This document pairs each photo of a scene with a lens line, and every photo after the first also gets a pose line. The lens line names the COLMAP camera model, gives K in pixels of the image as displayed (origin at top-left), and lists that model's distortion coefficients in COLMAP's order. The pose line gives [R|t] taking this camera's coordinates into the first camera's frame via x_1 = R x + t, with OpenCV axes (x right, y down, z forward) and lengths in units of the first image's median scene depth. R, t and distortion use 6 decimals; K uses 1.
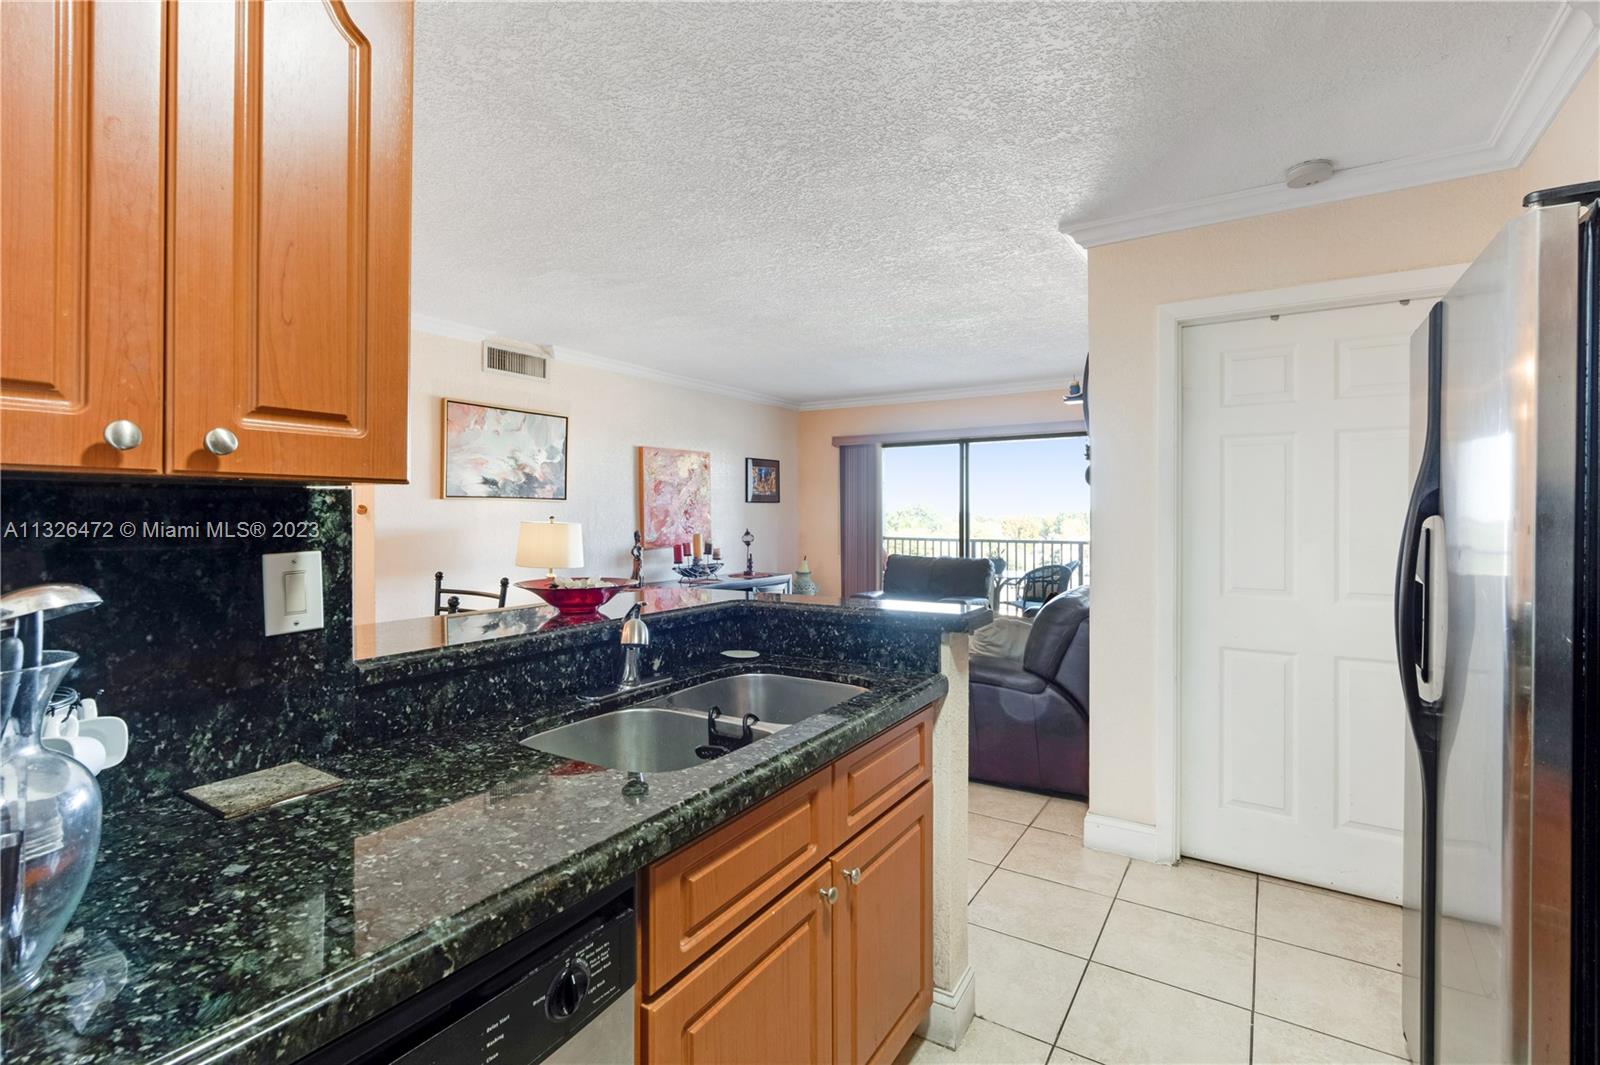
lens RADIAL K [[730.4, 0, 812.9], [0, 730.4, 538.4], [0, 0, 1]] dist [-0.024001, 0.012886]
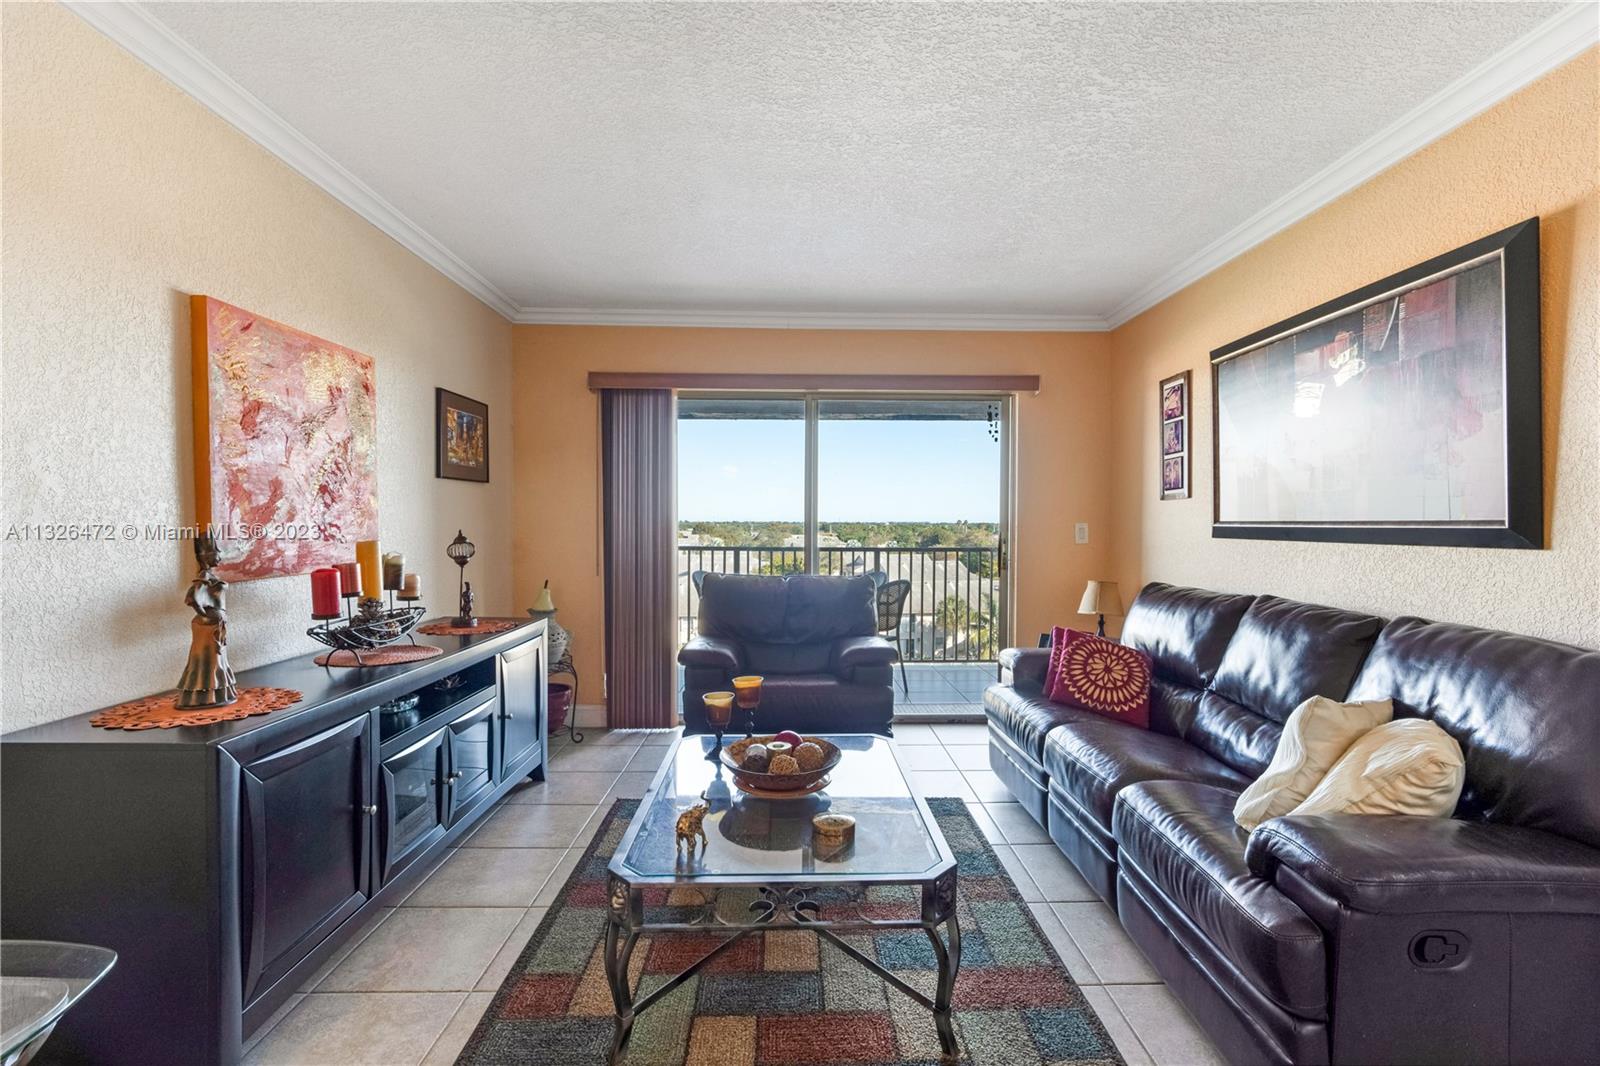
lens RADIAL K [[719.4, 0, 813.4], [0, 719.4, 535.7], [0, 0, 1]] dist [-0.025381, 0.011931]
pose [[0.830746, -0.008034, 0.556594, -0.214501], [0.016548, 0.999810, -0.010268, -0.001036], [-0.556406, 0.017741, 0.830721, 0.651460]]
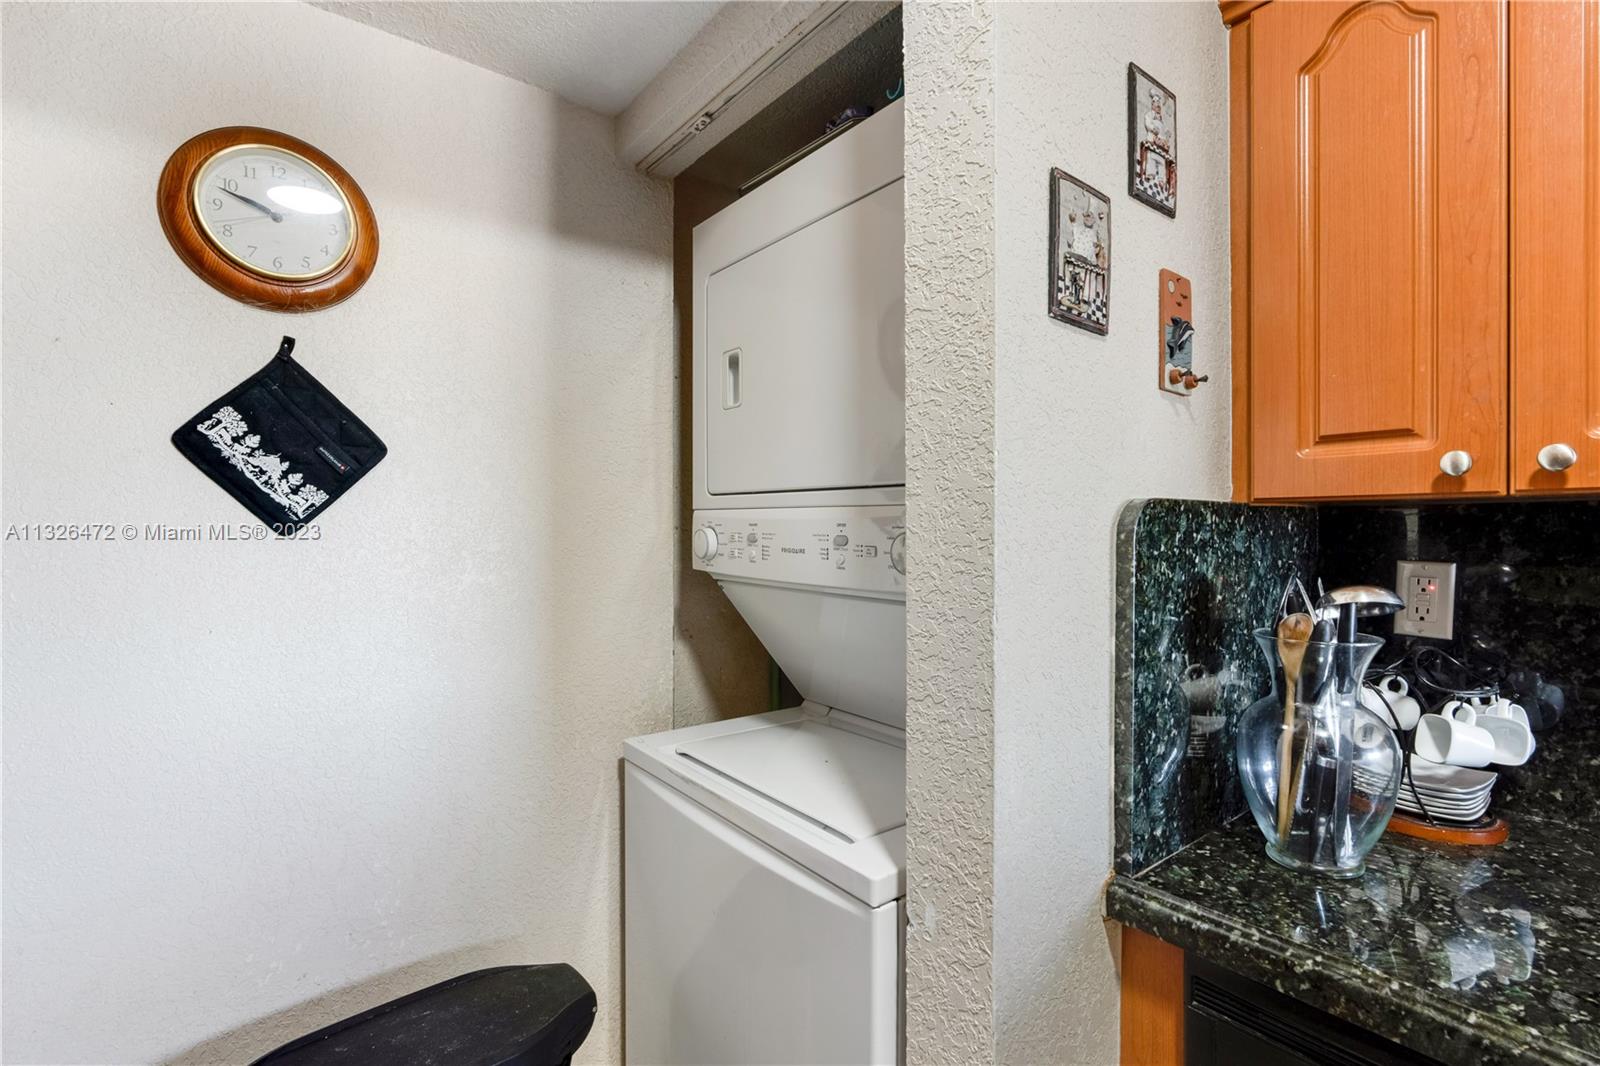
lens RADIAL K [[730.4, 0, 812.9], [0, 730.4, 538.9], [0, 0, 1]] dist [-0.024001, 0.012886]
pose [[-0.319297, 0.003401, -0.947649, 0.071712], [-0.031275, 0.999411, 0.014125, -0.001065], [0.947139, 0.034148, -0.319002, 0.061931]]
